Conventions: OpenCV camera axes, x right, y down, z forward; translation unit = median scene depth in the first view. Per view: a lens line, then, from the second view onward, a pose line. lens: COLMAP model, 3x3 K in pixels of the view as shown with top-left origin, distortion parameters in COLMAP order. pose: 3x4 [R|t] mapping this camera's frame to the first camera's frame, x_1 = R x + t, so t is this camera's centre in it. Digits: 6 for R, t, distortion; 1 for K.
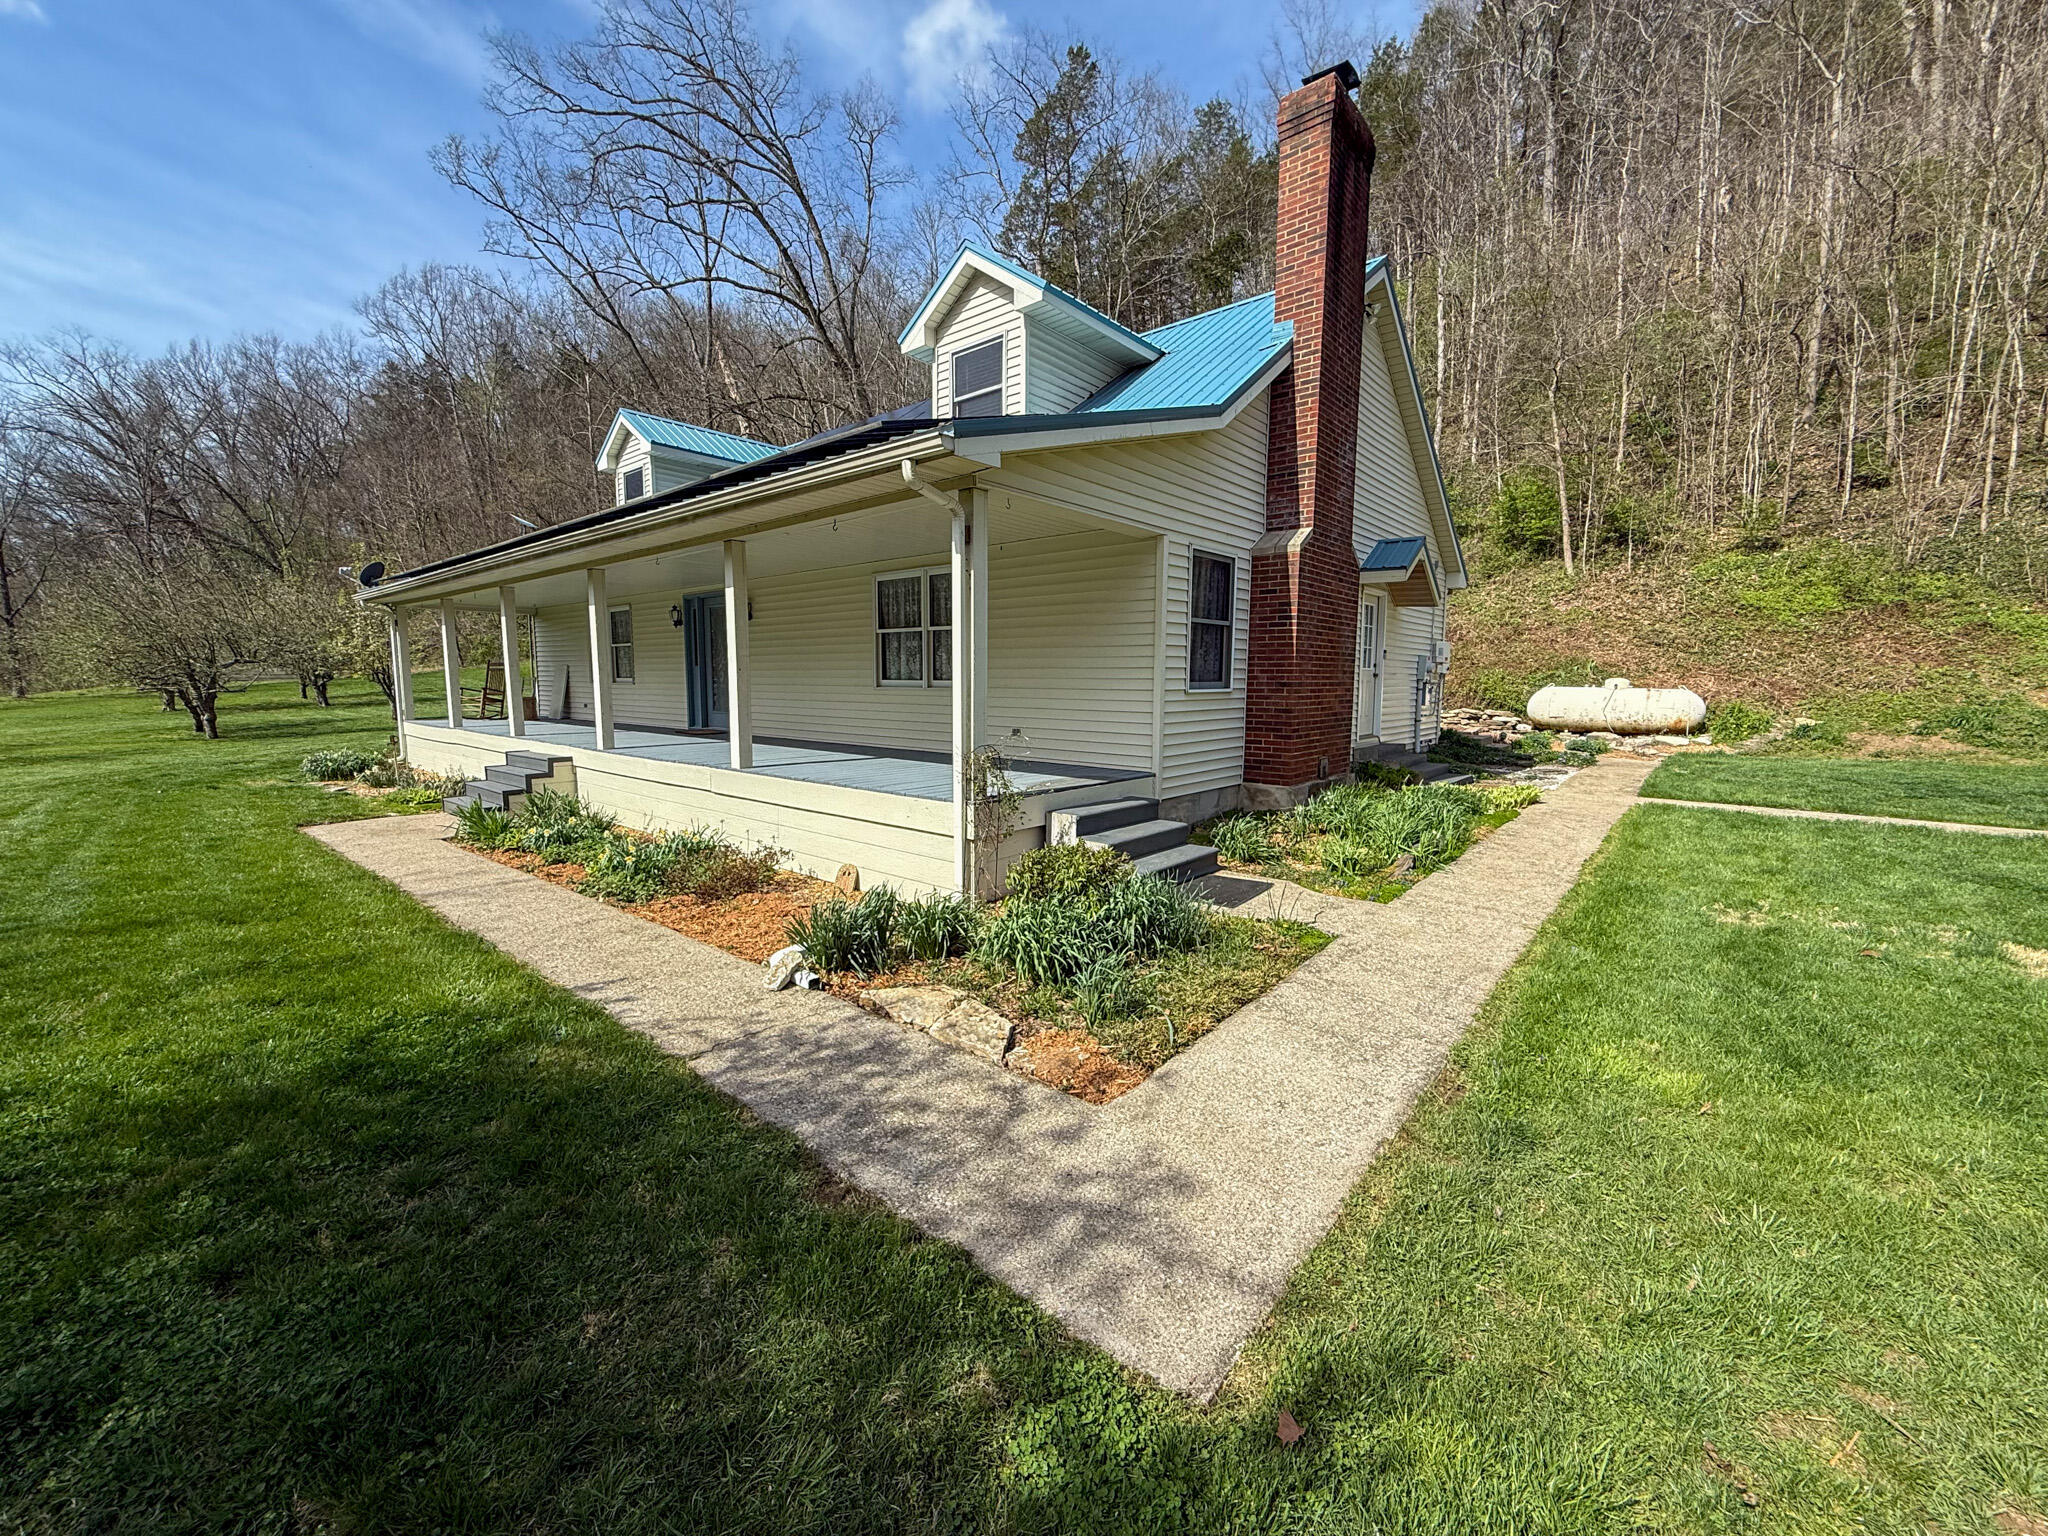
lens RADIAL K [[817.6, 0, 1024.0], [0, 817.6, 768.0], [0, 0, 1]] dist [0.003816, 0.000185]
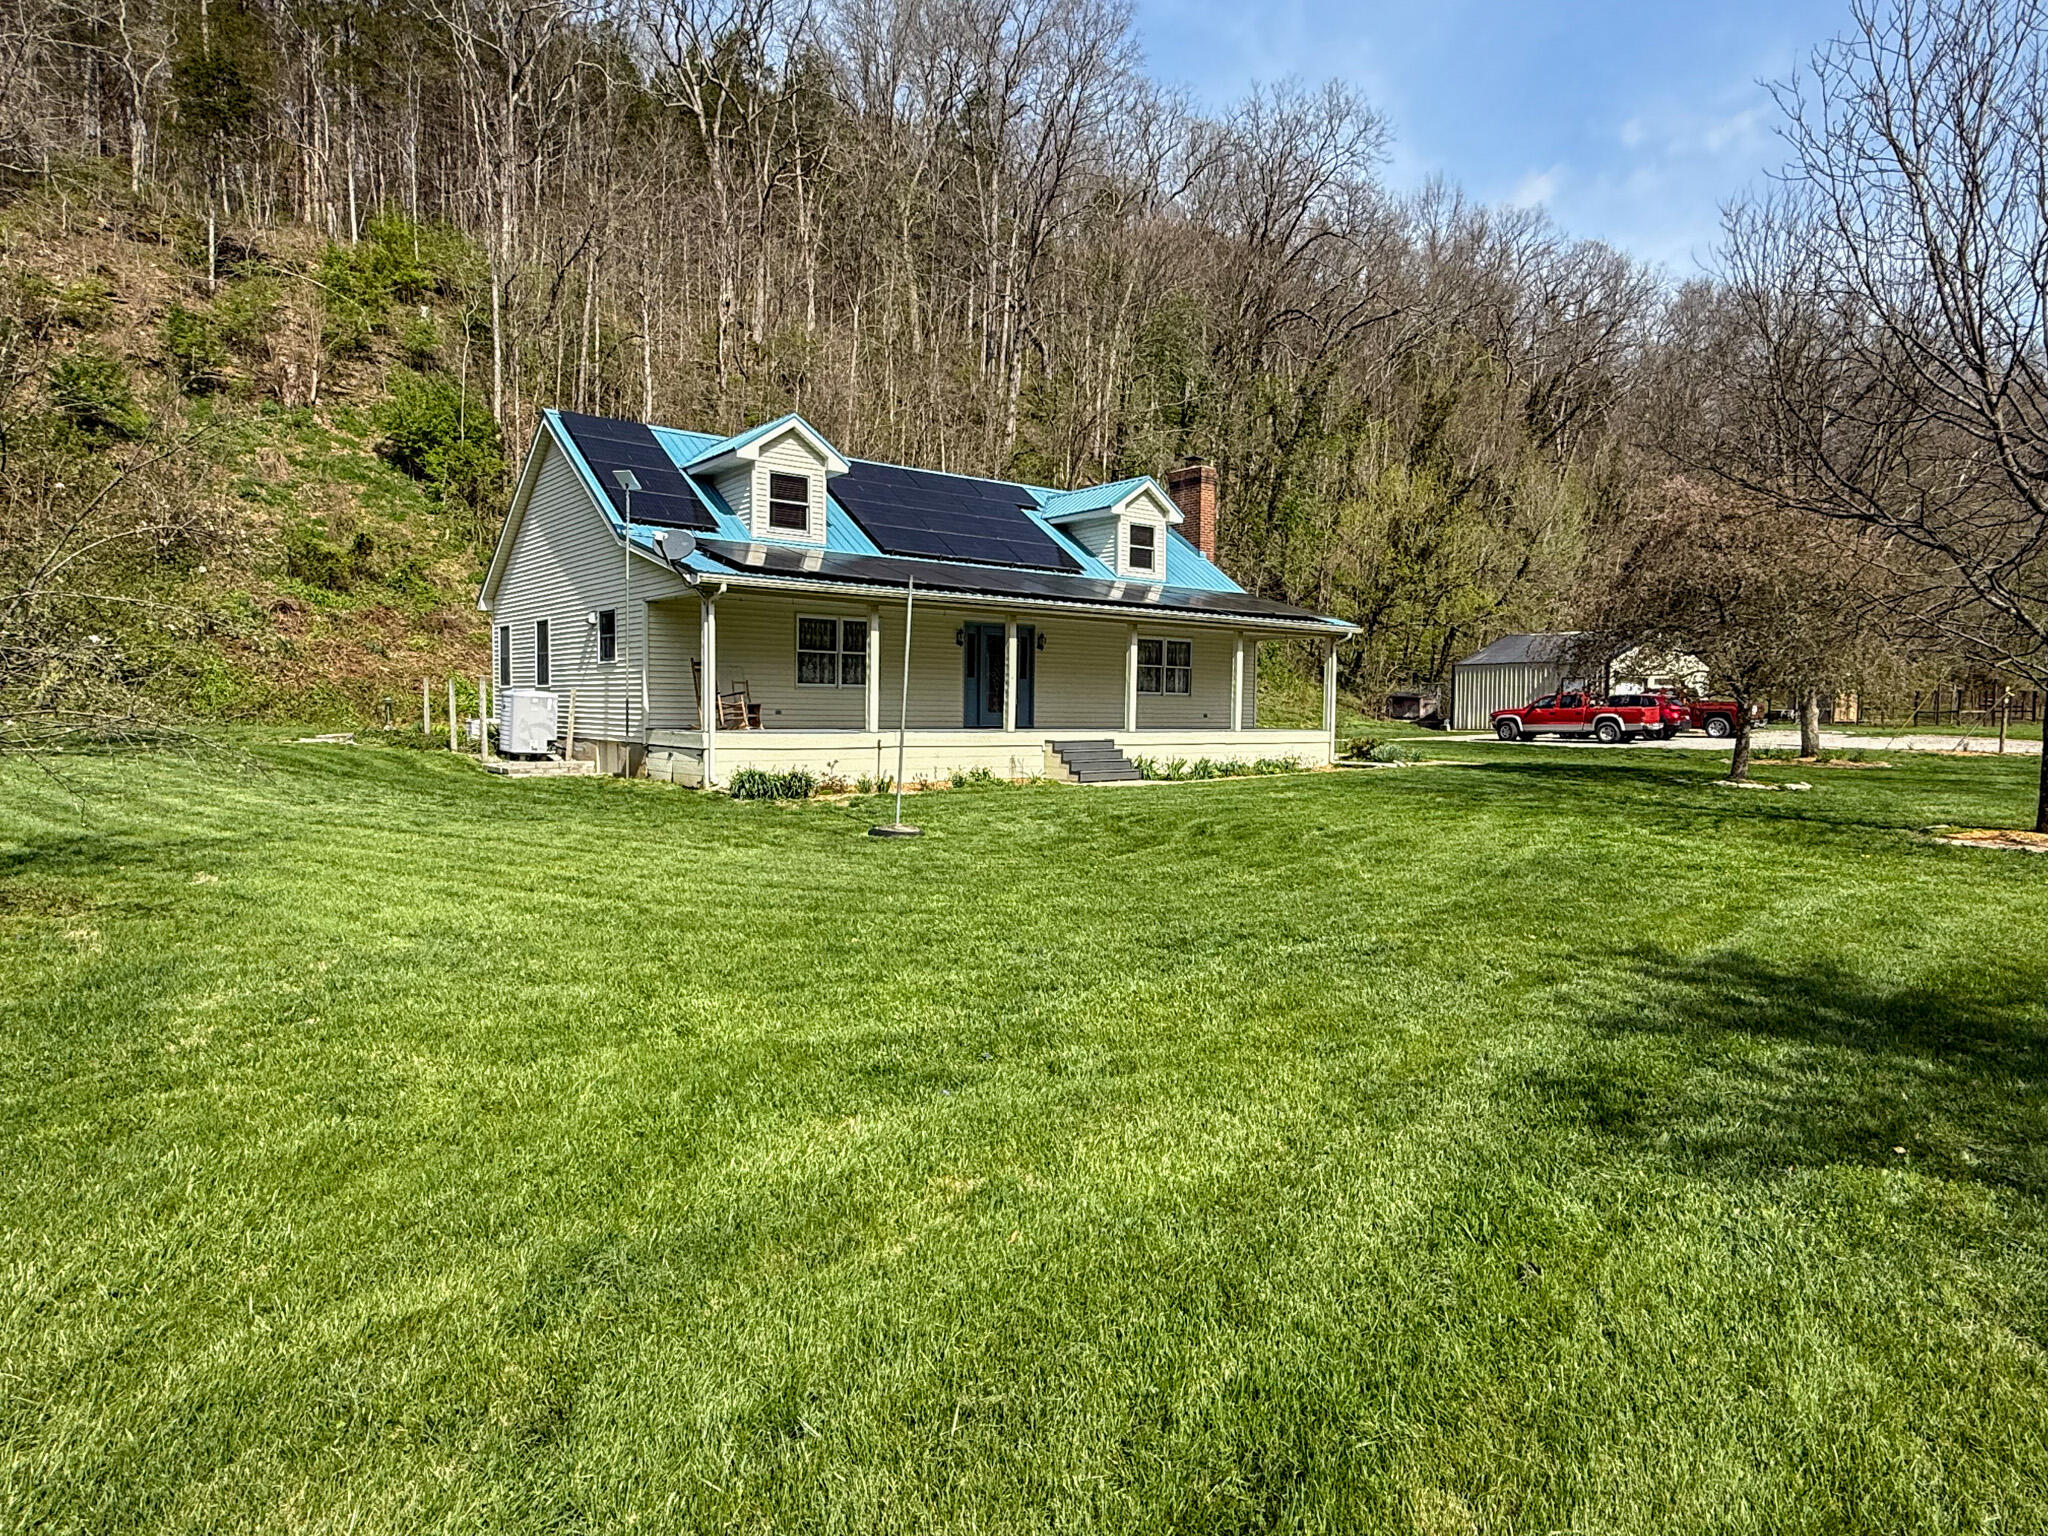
lens RADIAL K [[1187.6, 0, 1024.0], [0, 1187.6, 768.0], [0, 0, 1]] dist [-0.007730, -0.000861]
pose [[0.180531, -0.052378, 0.982174, -2.403895], [0.094548, 0.994881, 0.035677, 0.012914], [-0.979014, 0.086421, 0.184559, 0.193031]]
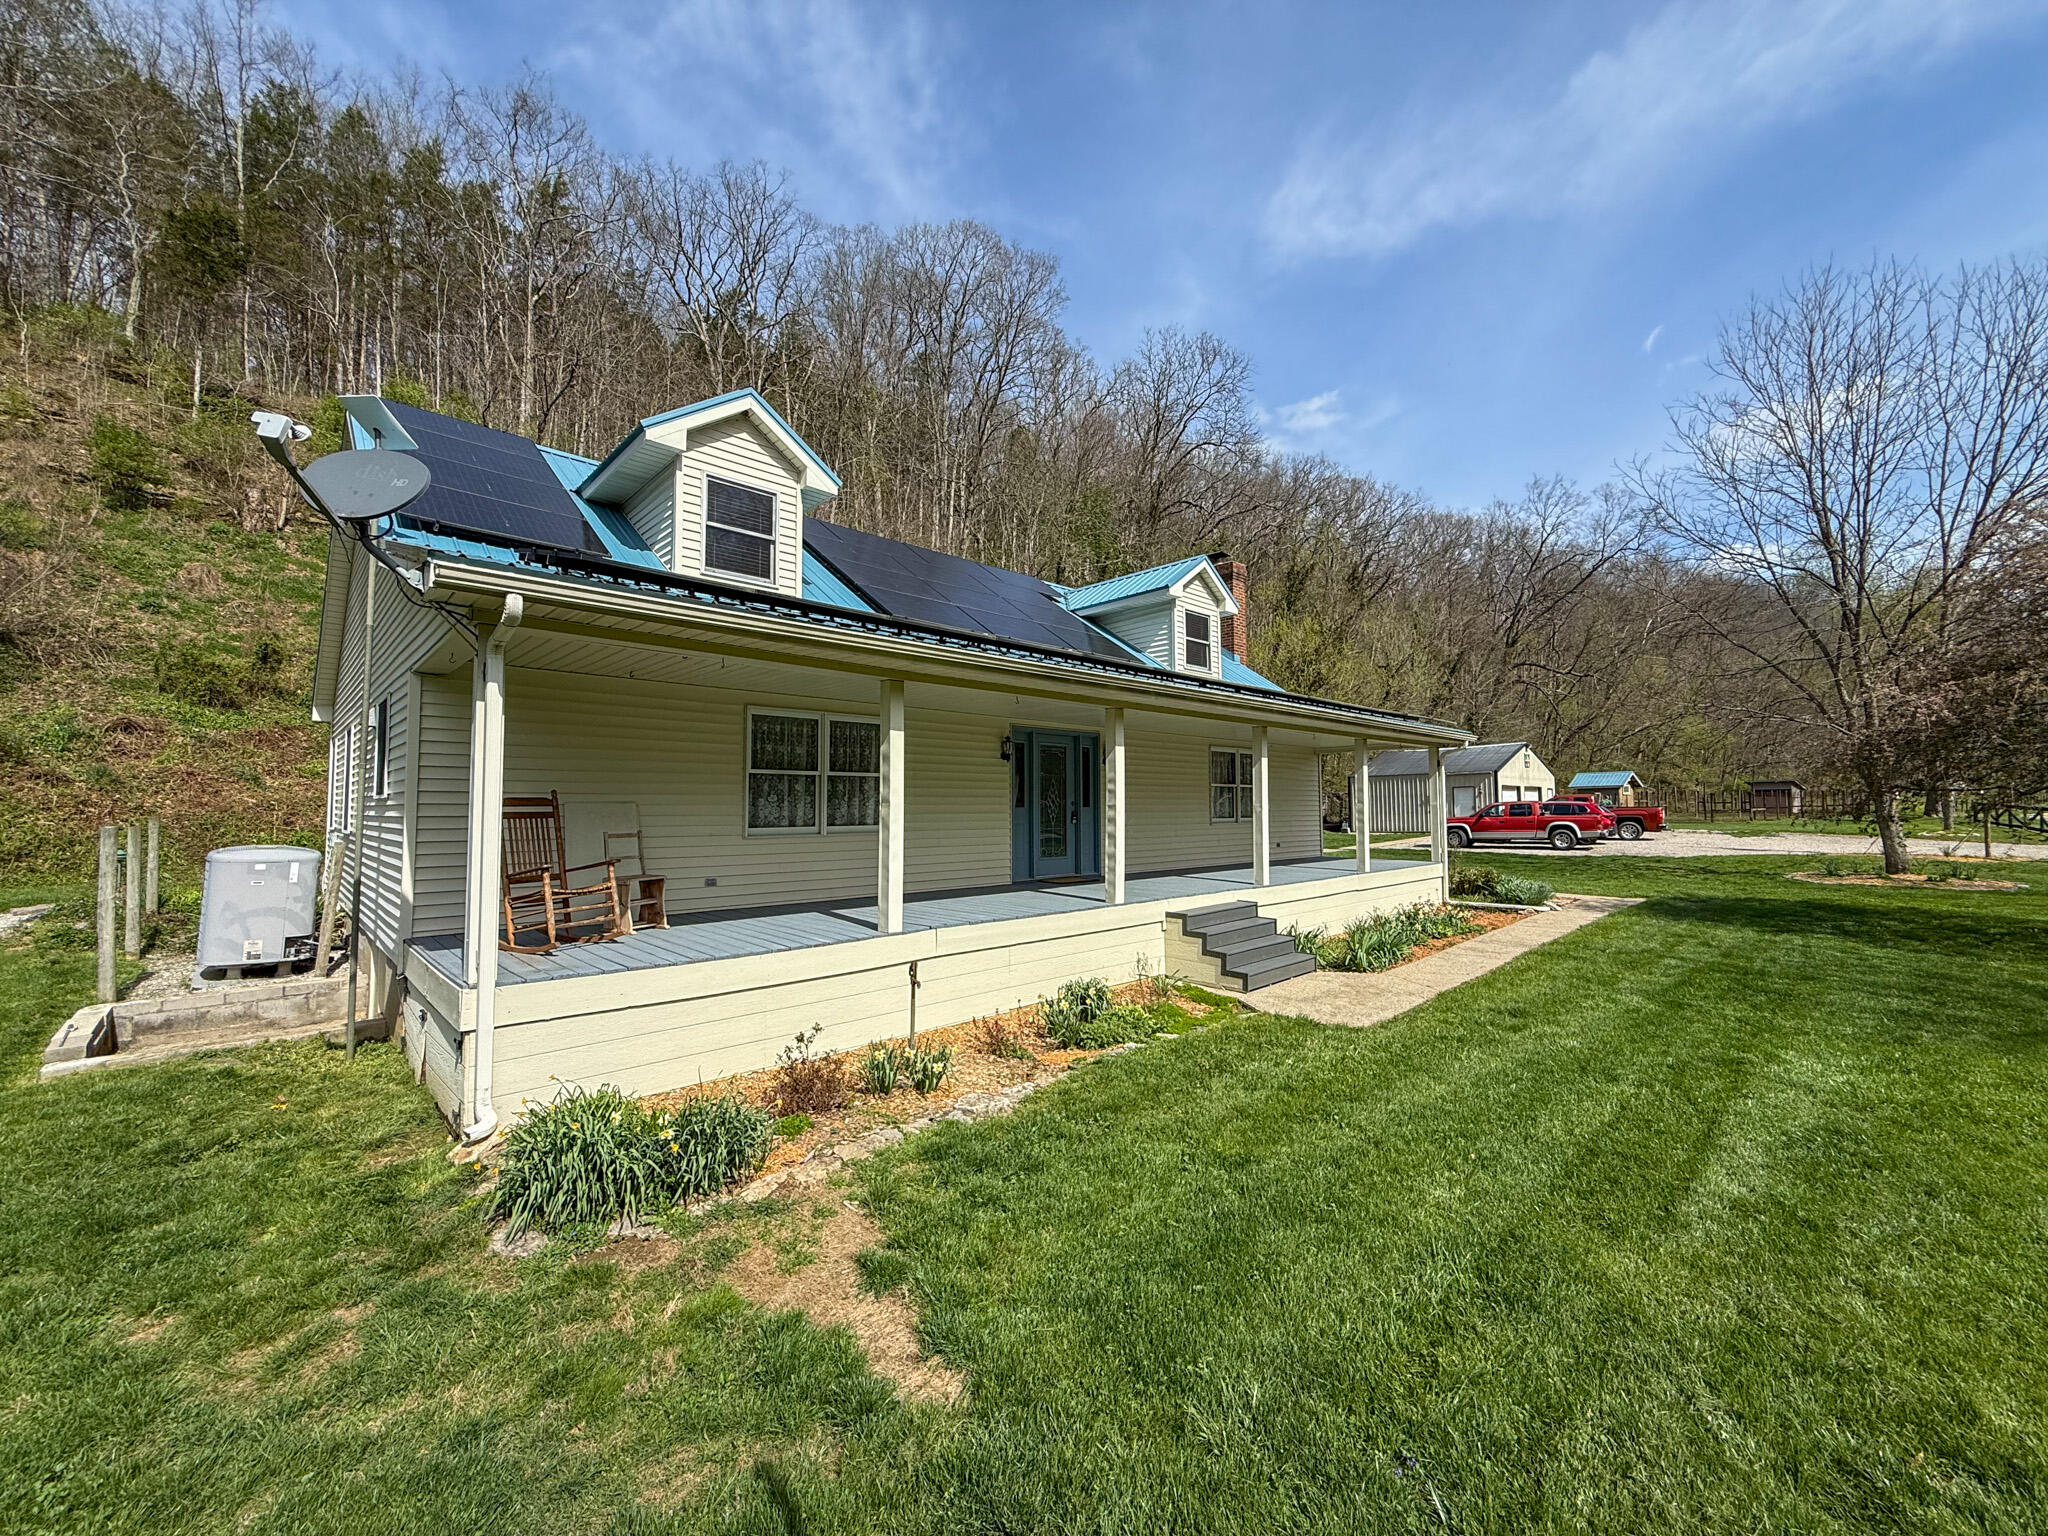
lens RADIAL K [[817.6, 0, 1024.0], [0, 817.6, 768.0], [0, 0, 1]] dist [0.003816, 0.000185]
pose [[0.088662, 0.044906, 0.995049, -1.048442], [0.111596, 0.992246, -0.054723, -0.095360], [-0.989791, 0.115896, 0.082963, 0.663913]]
